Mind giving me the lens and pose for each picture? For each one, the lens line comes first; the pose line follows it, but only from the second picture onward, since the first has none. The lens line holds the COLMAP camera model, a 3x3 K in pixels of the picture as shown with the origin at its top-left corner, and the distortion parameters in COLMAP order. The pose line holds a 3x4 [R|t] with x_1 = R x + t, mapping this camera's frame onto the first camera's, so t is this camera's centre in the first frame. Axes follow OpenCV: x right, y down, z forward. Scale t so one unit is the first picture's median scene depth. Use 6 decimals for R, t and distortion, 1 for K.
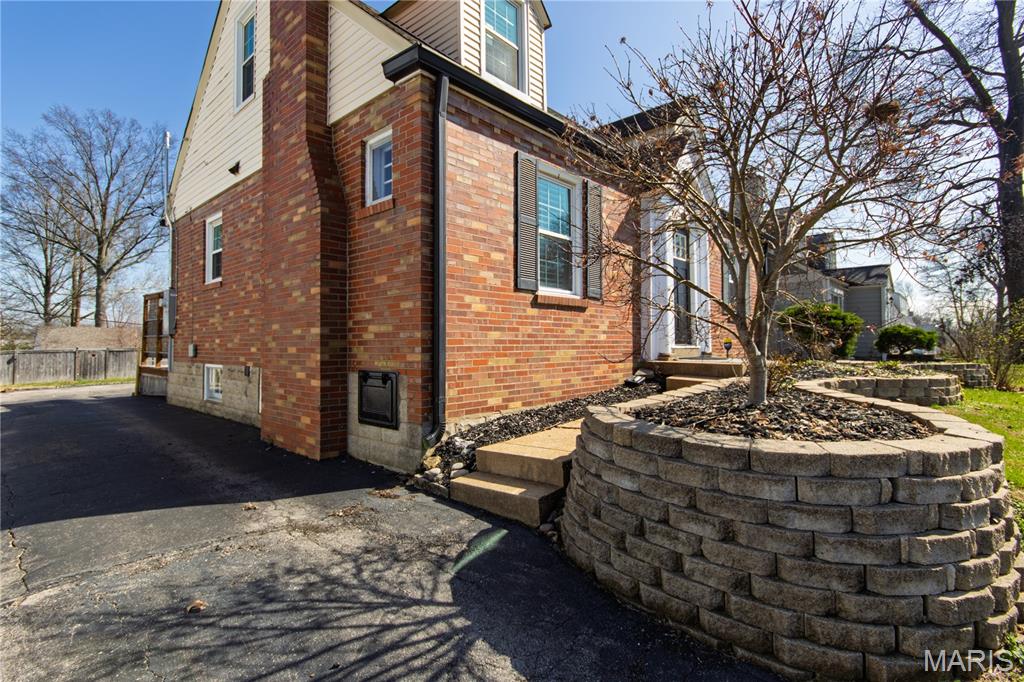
lens RADIAL K [[501.0, 0, 504.7], [0, 501.0, 332.3], [0, 0, 1]] dist [0.002834, 0.000609]
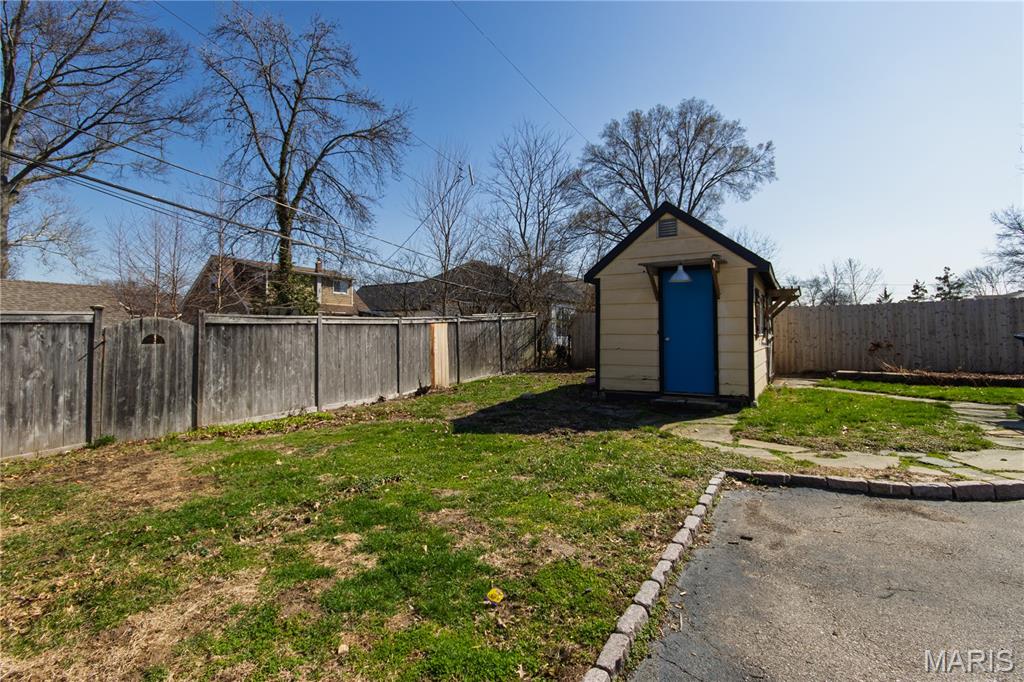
lens RADIAL K [[485.1, 0, 511.2], [0, 485.1, 313.5], [0, 0, 1]] dist [-0.000267, 0.000133]
pose [[0.977398, 0.010220, 0.211159, -0.411347], [-0.006152, 0.999783, -0.019914, 0.021775], [-0.211317, 0.018164, 0.977249, 0.423064]]
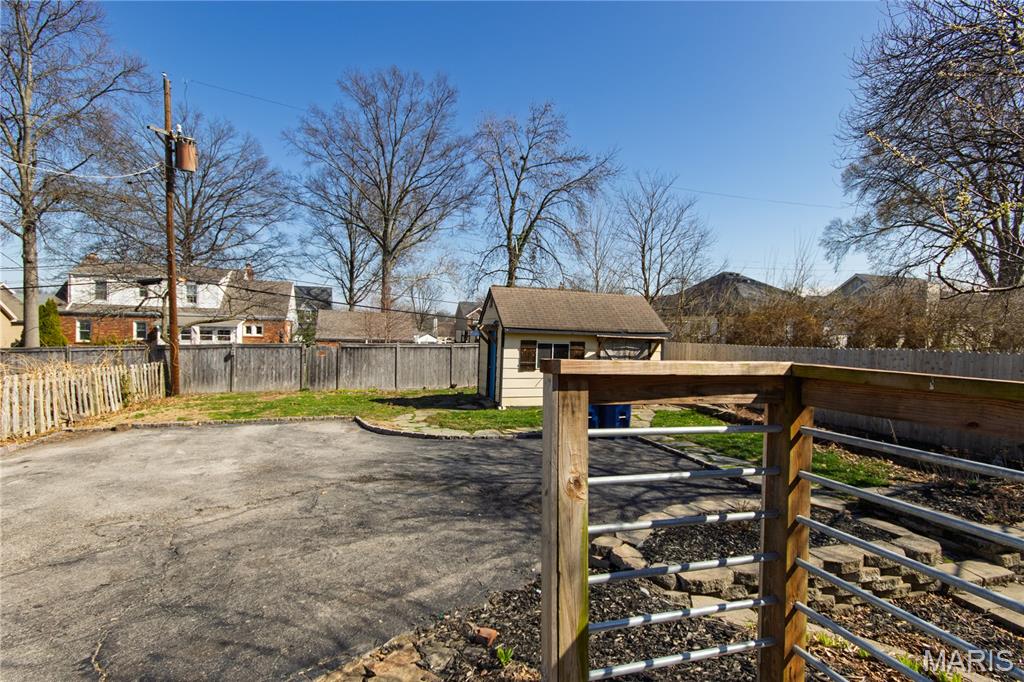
lens RADIAL K [[501.0, 0, 504.7], [0, 501.0, 332.3], [0, 0, 1]] dist [0.002834, 0.000609]
pose [[0.866830, 0.032174, -0.497565, -0.161363], [-0.020451, 0.999370, 0.028995, -0.003940], [0.498184, -0.014958, 0.866942, 0.319216]]
